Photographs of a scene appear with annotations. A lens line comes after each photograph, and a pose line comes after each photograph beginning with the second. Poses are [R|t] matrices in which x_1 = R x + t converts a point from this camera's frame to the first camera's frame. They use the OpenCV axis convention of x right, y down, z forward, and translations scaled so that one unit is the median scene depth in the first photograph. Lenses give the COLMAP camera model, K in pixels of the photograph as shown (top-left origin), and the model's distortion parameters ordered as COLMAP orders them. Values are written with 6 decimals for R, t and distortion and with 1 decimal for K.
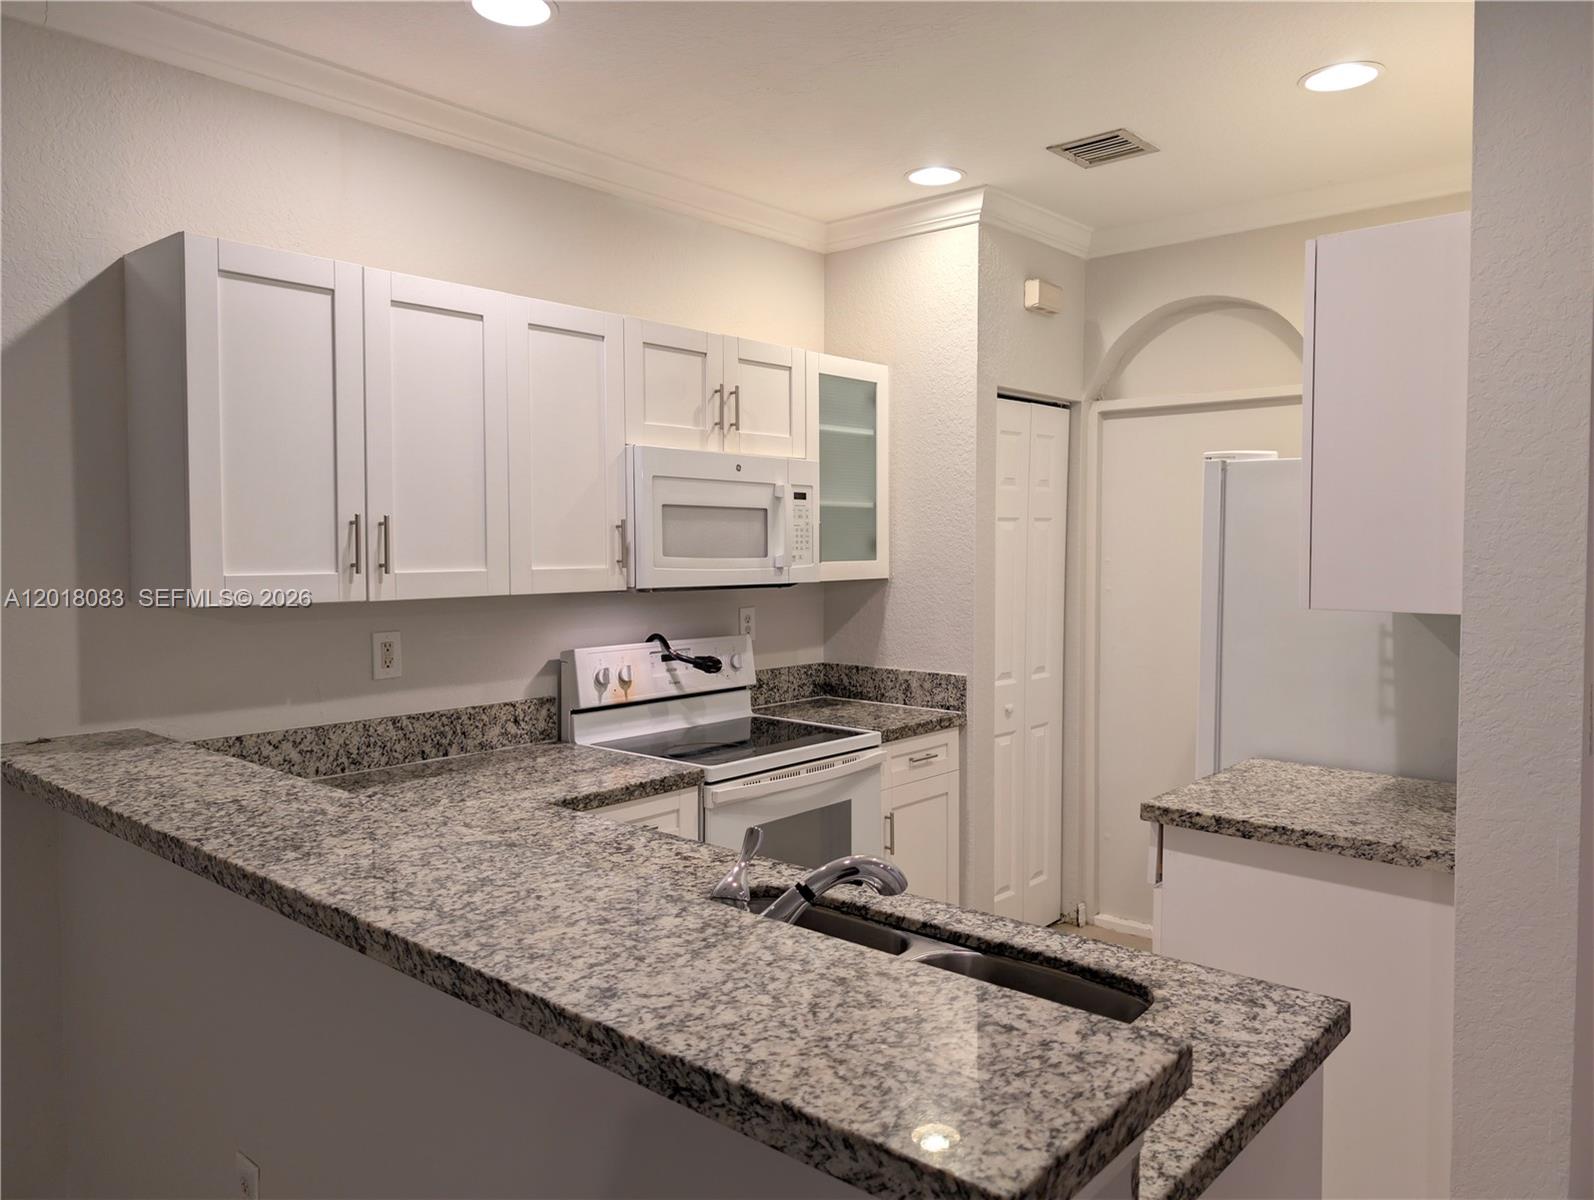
lens RADIAL K [[1144.7, 0, 789.4], [0, 1144.7, 575.4], [0, 0, 1]] dist [-0.002548, -0.001693]
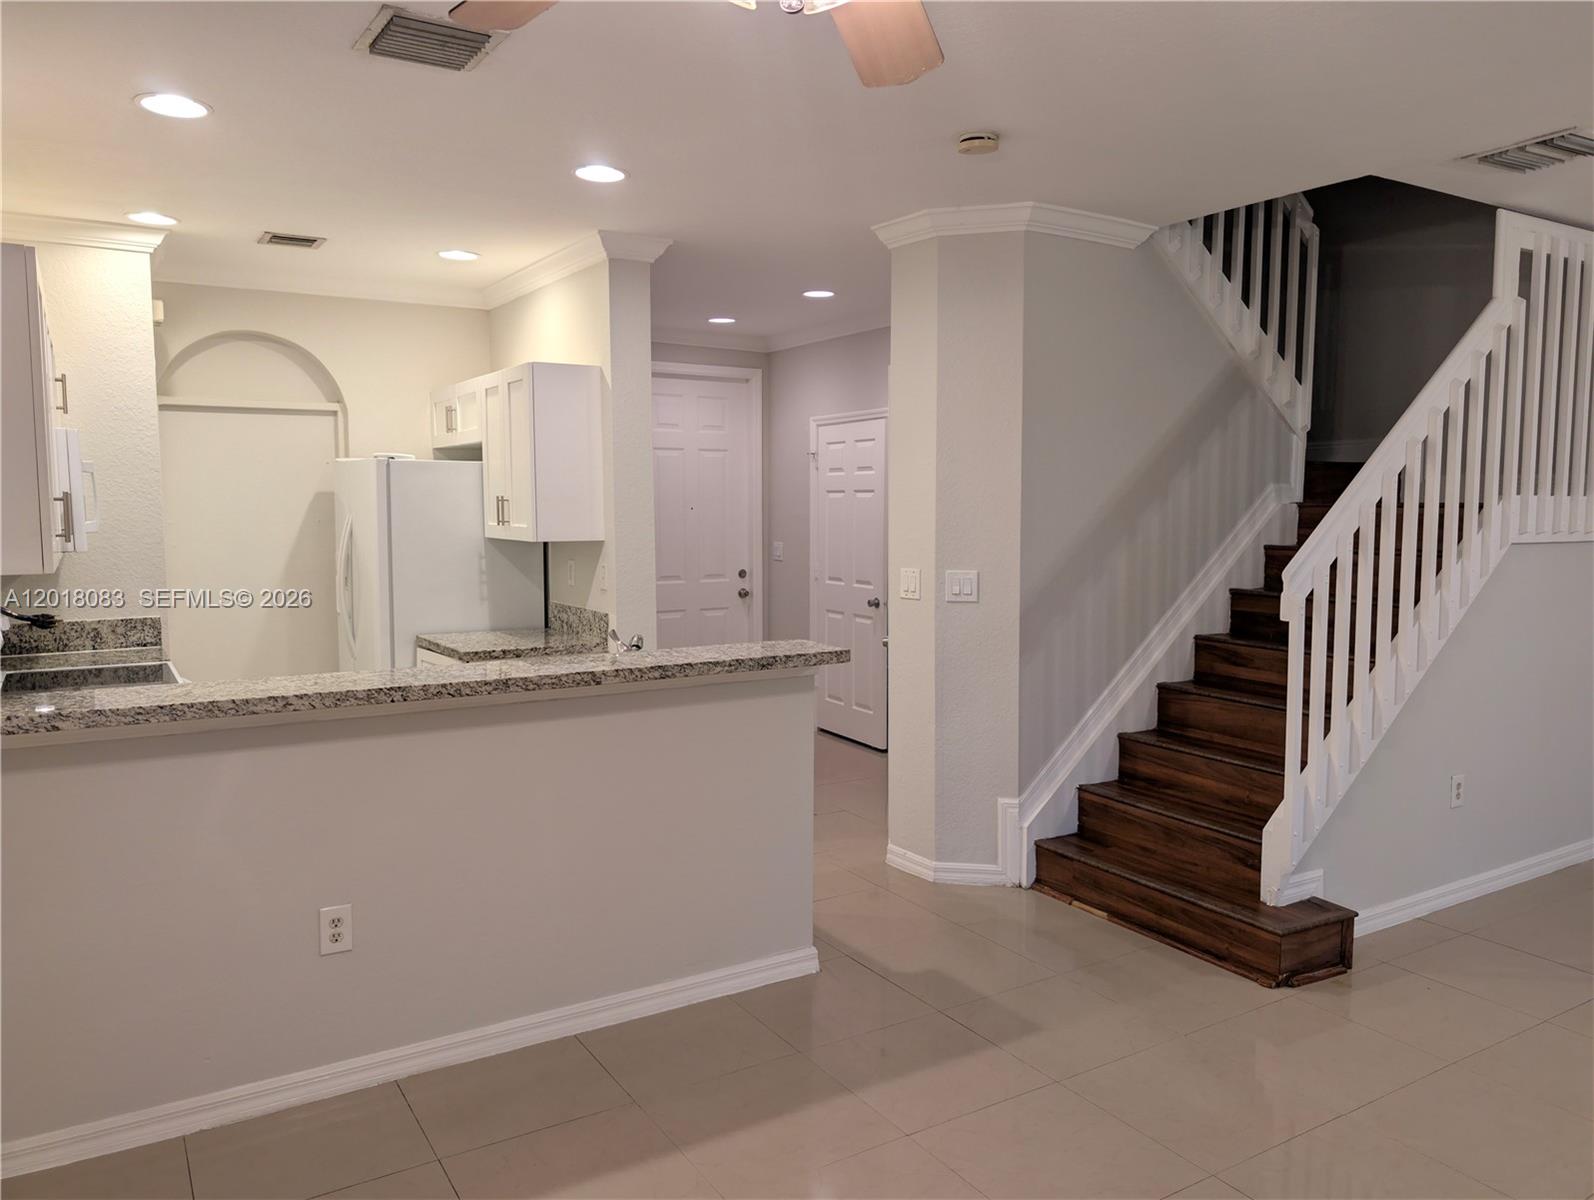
lens RADIAL K [[1138.8, 0, 820.4], [0, 1138.8, 603.8], [0, 0, 1]] dist [-0.008918, -0.004654]
pose [[0.277231, -0.088607, 0.956709, -1.120007], [0.029758, 0.996053, 0.083628, -0.012374], [-0.960342, 0.005286, 0.278773, -0.054086]]
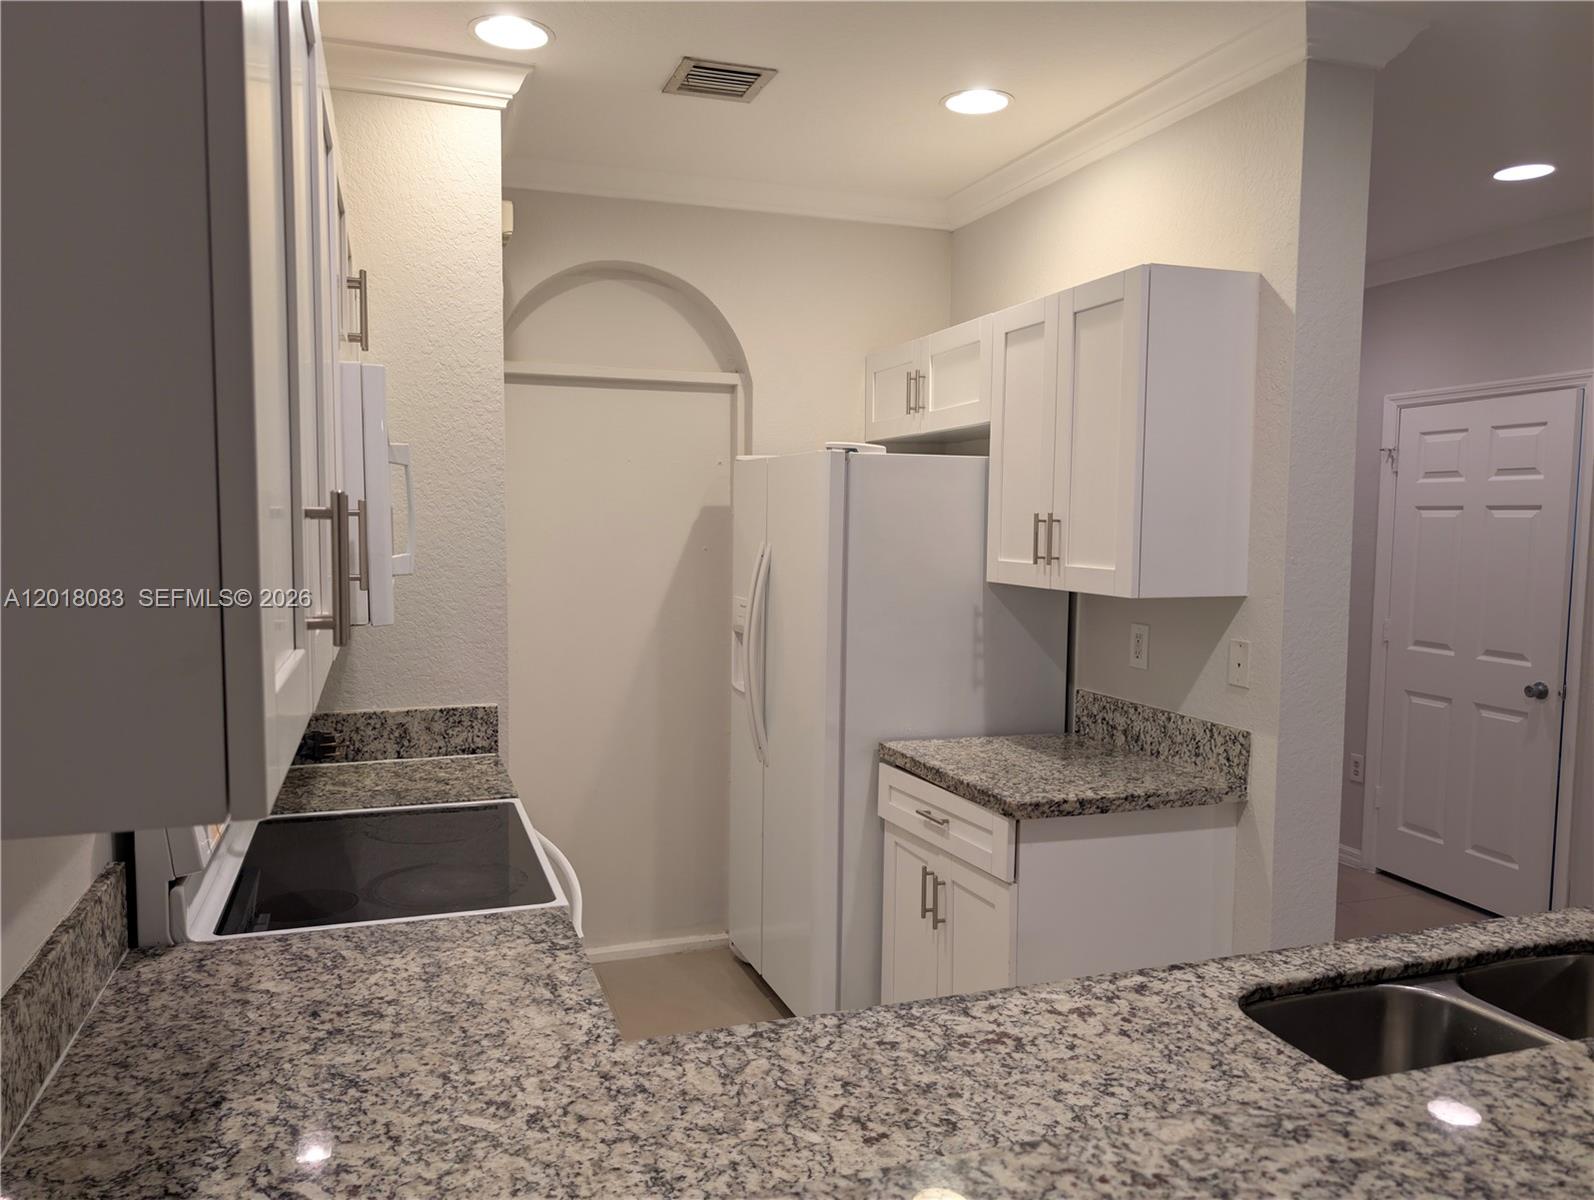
lens RADIAL K [[1151.2, 0, 797.0], [0, 1151.2, 600.0], [0, 0, 1]] dist [0.042422, -0.052732]
pose [[0.496345, -0.061216, 0.865965, -0.561159], [0.020587, 0.998060, 0.058754, -0.034219], [-0.867881, -0.011334, 0.496642, 0.588225]]
